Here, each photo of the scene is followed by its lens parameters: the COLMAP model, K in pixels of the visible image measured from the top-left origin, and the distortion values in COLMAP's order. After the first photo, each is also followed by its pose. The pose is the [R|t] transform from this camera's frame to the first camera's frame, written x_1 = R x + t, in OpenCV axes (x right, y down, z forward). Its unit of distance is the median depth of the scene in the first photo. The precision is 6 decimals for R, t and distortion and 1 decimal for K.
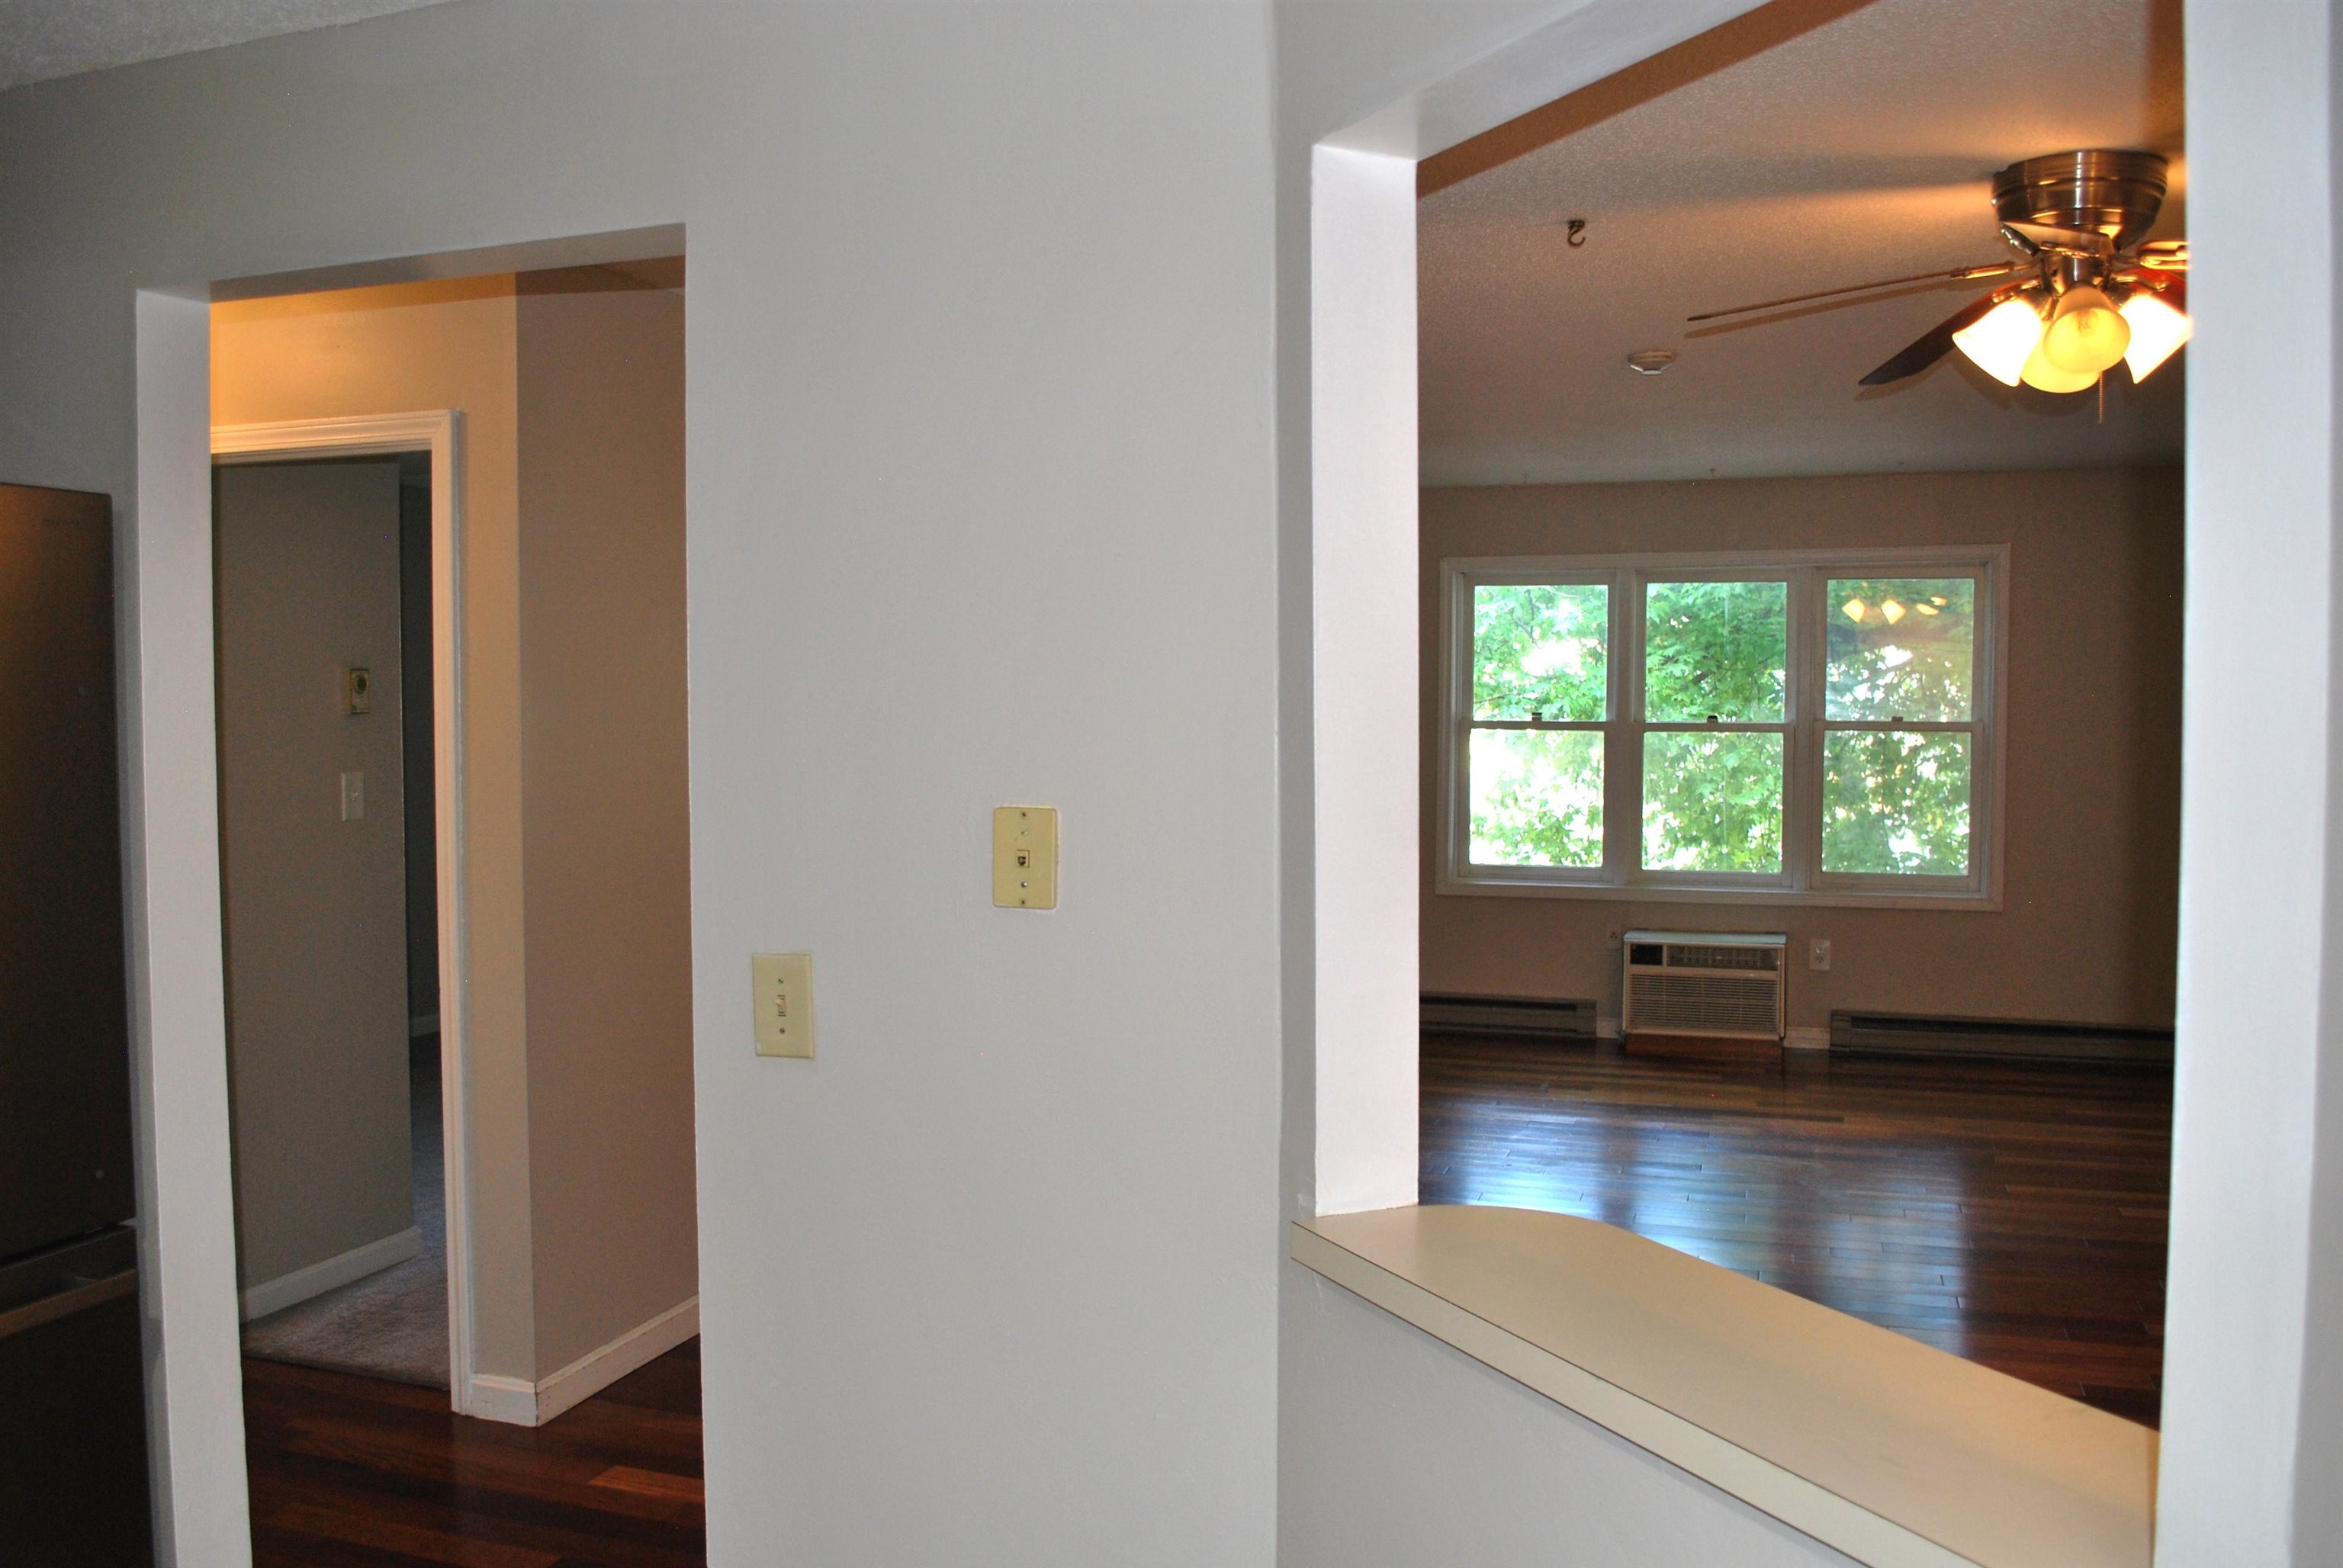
lens RADIAL K [[1842.0, 0, 1171.5], [0, 1842.0, 784.0], [0, 0, 1]] dist [-0.083394, 0.011299]
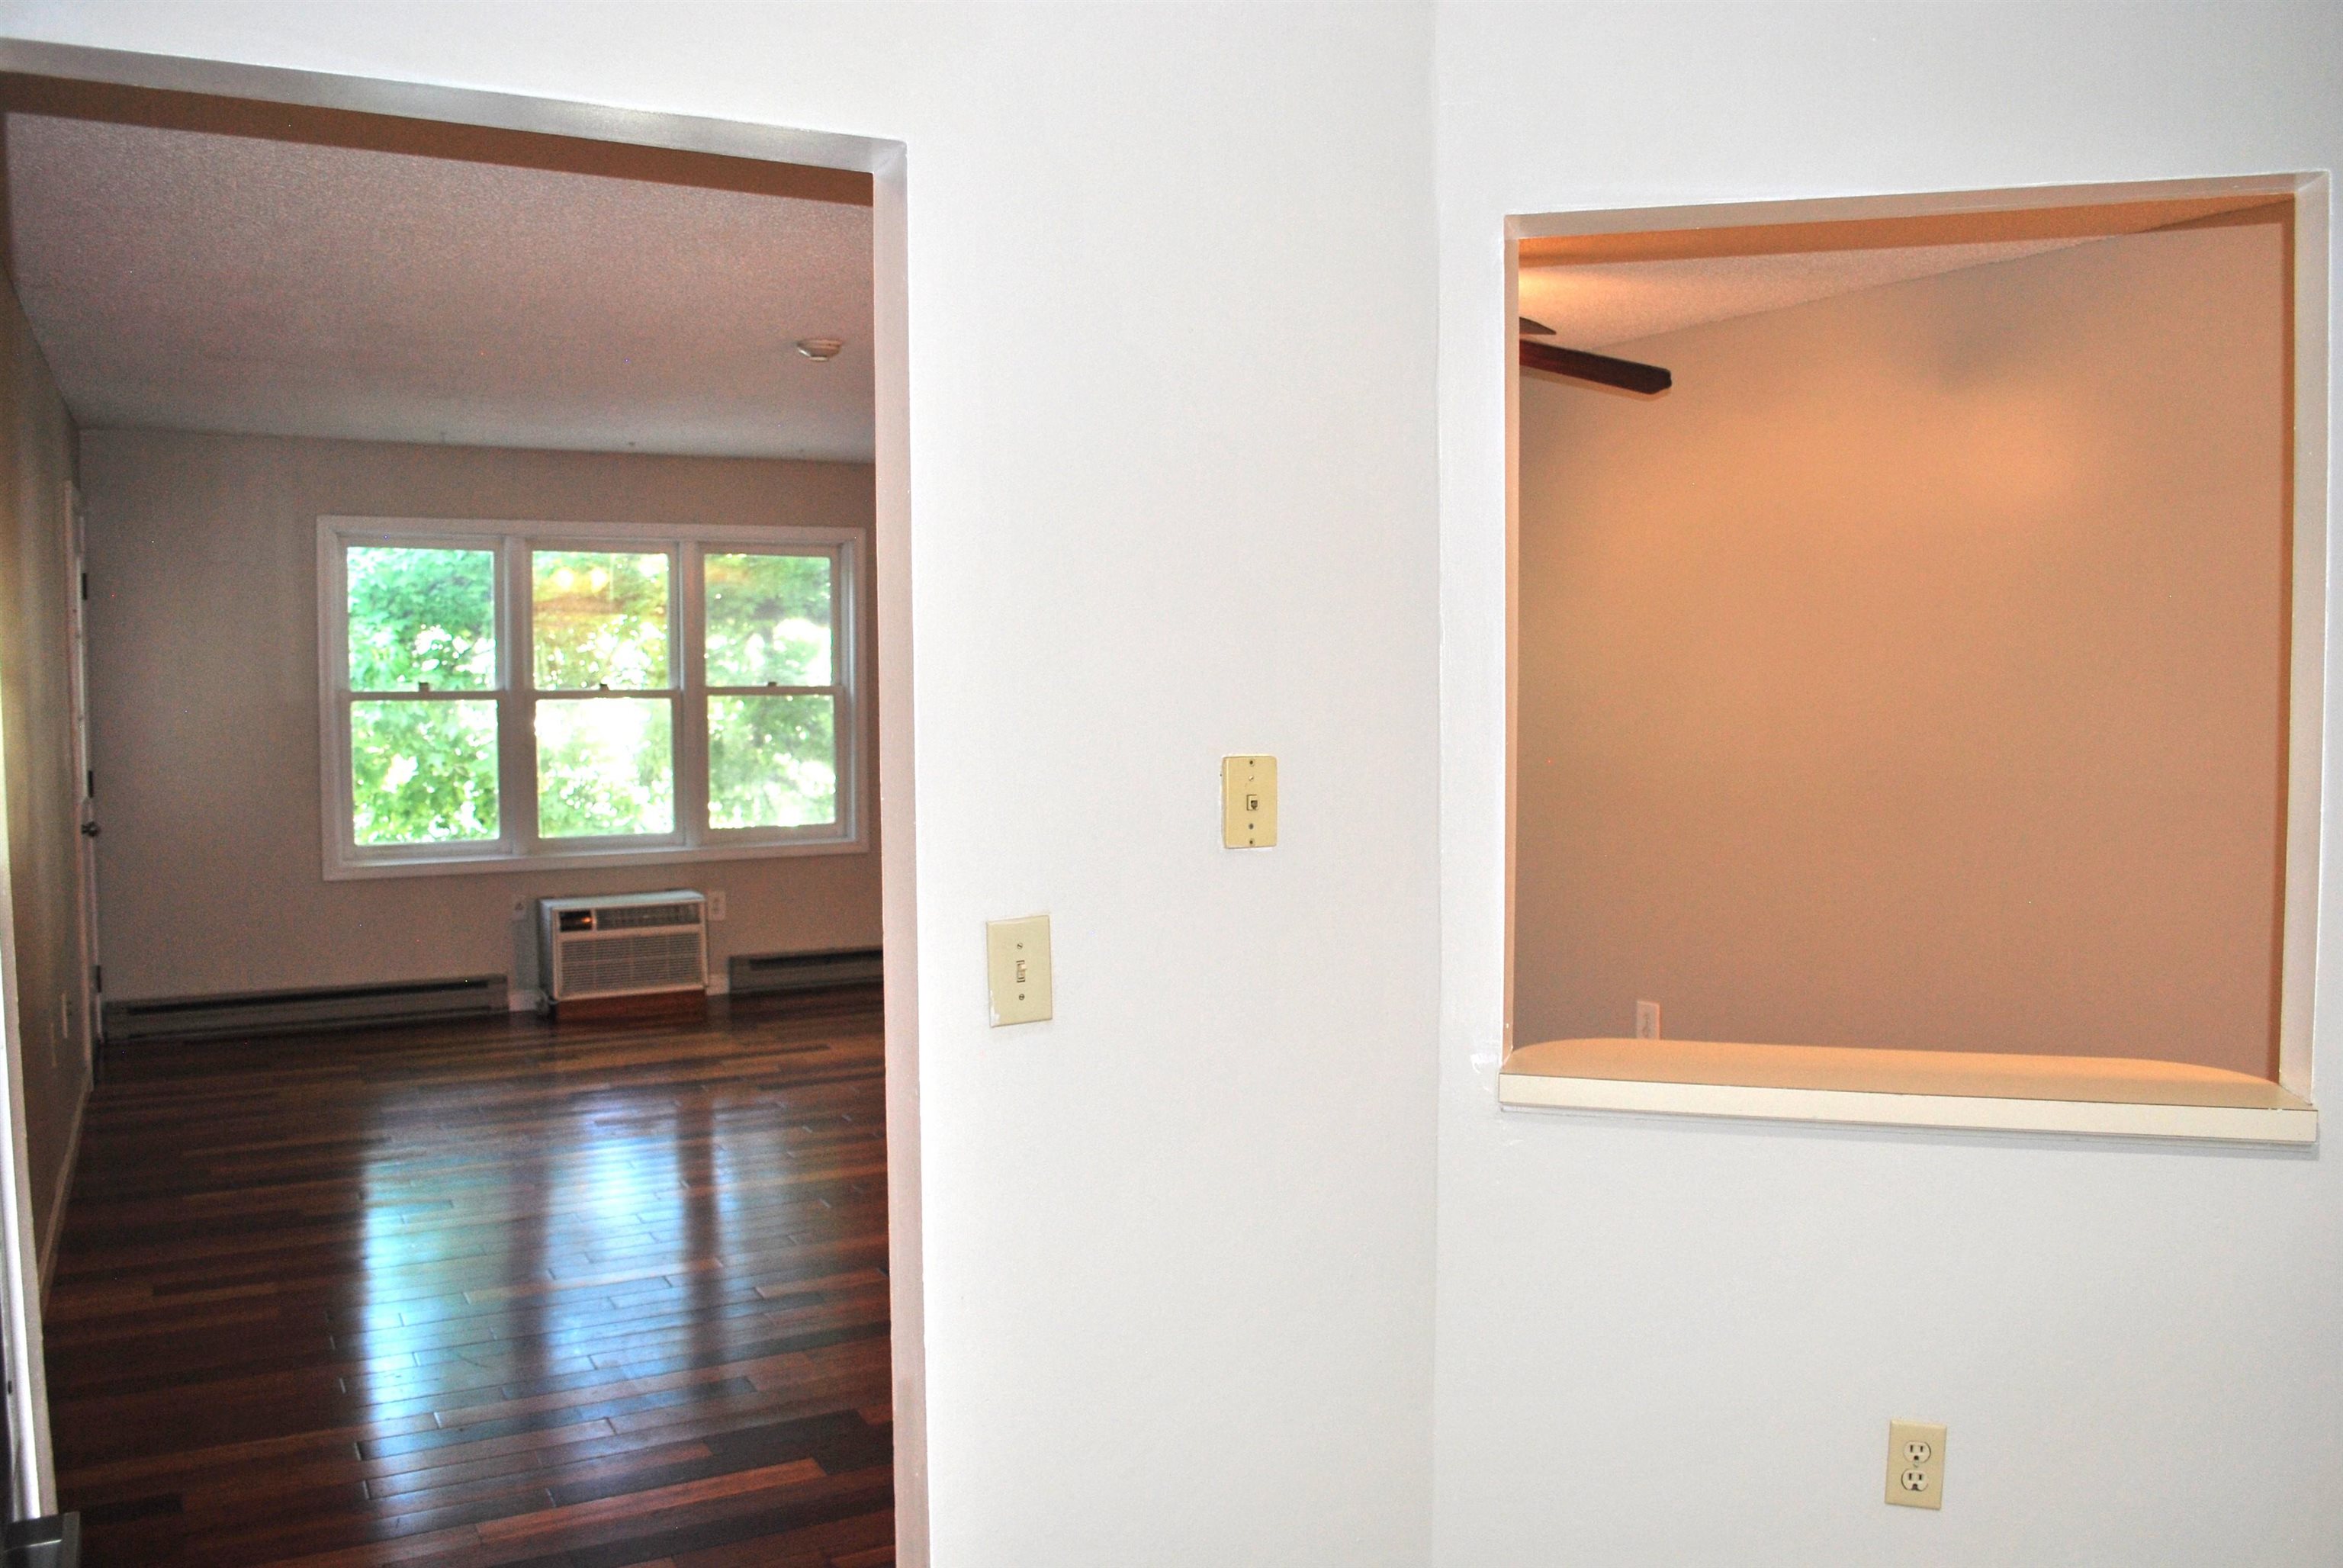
lens RADIAL K [[1842.0, 0, 1171.5], [0, 1842.0, 784.0], [0, 0, 1]] dist [-0.083394, 0.011299]
pose [[0.666834, -0.048013, 0.743658, -0.265291], [0.036358, 0.998830, 0.031886, -0.002065], [-0.744319, 0.005776, 0.667799, 0.086020]]
